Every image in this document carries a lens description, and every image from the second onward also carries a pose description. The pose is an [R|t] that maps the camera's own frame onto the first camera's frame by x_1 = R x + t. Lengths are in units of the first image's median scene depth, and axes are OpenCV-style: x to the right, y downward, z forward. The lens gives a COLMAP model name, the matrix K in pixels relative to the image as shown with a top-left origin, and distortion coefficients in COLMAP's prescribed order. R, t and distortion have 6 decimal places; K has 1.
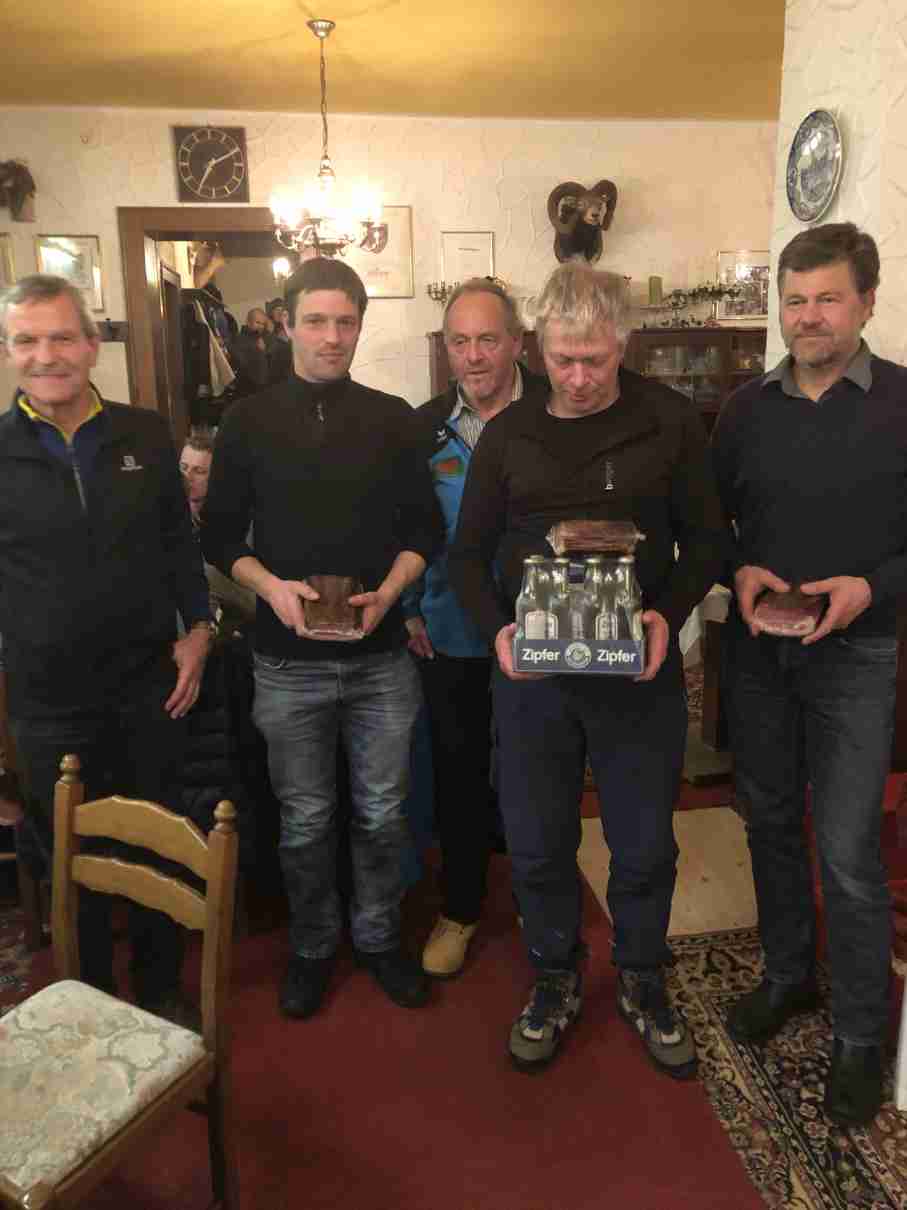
lens RADIAL K [[999.2, 0, 453.5], [0, 999.2, 605.0], [0, 0, 1]] dist [-0.003876, 0.000235]
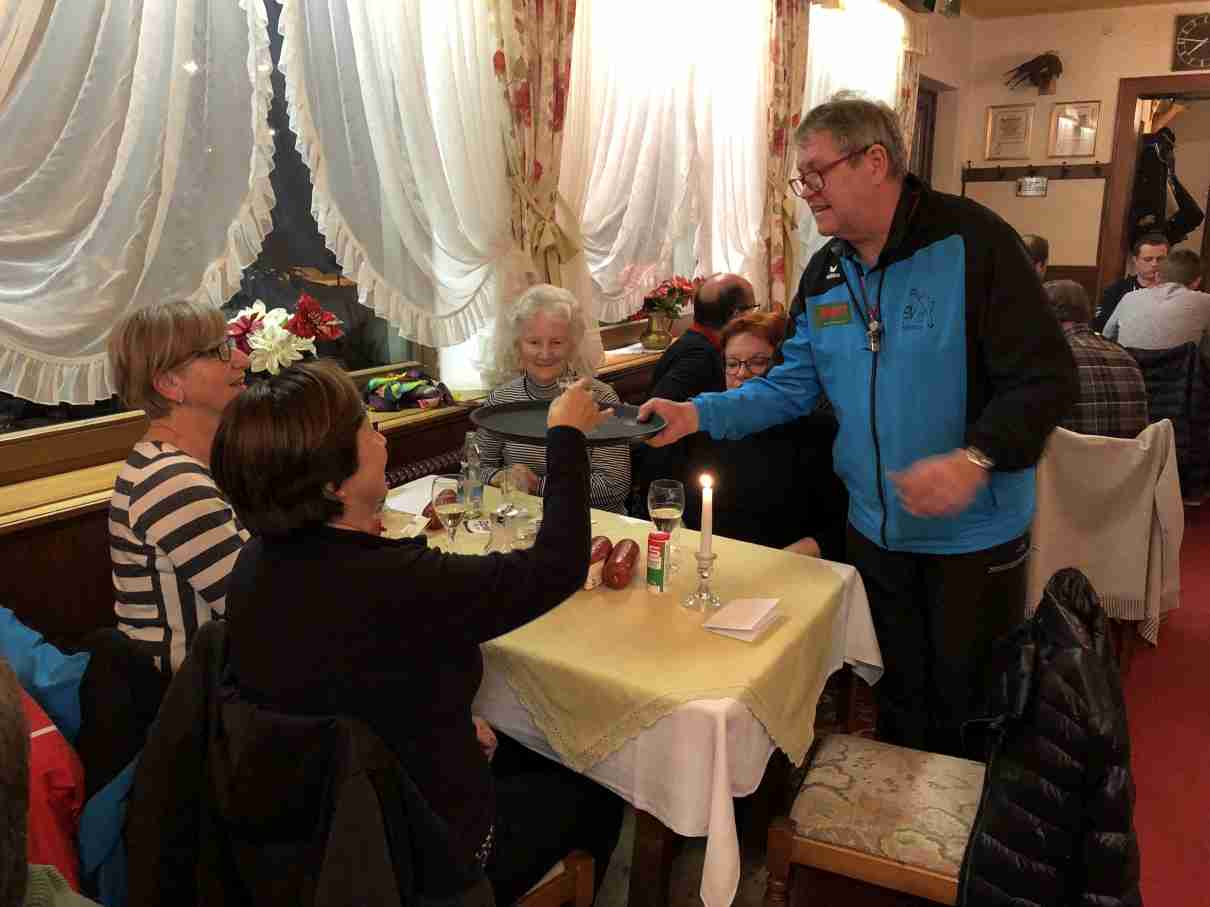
lens RADIAL K [[999.2, 0, 609.1], [0, 999.2, 459.4], [0, 0, 1]] dist [-0.003876, 0.000235]
pose [[0.771263, 0.153274, -0.617786, 0.051139], [-0.145807, 0.987310, 0.062922, 0.138557], [0.619591, 0.041548, 0.783824, -0.506808]]
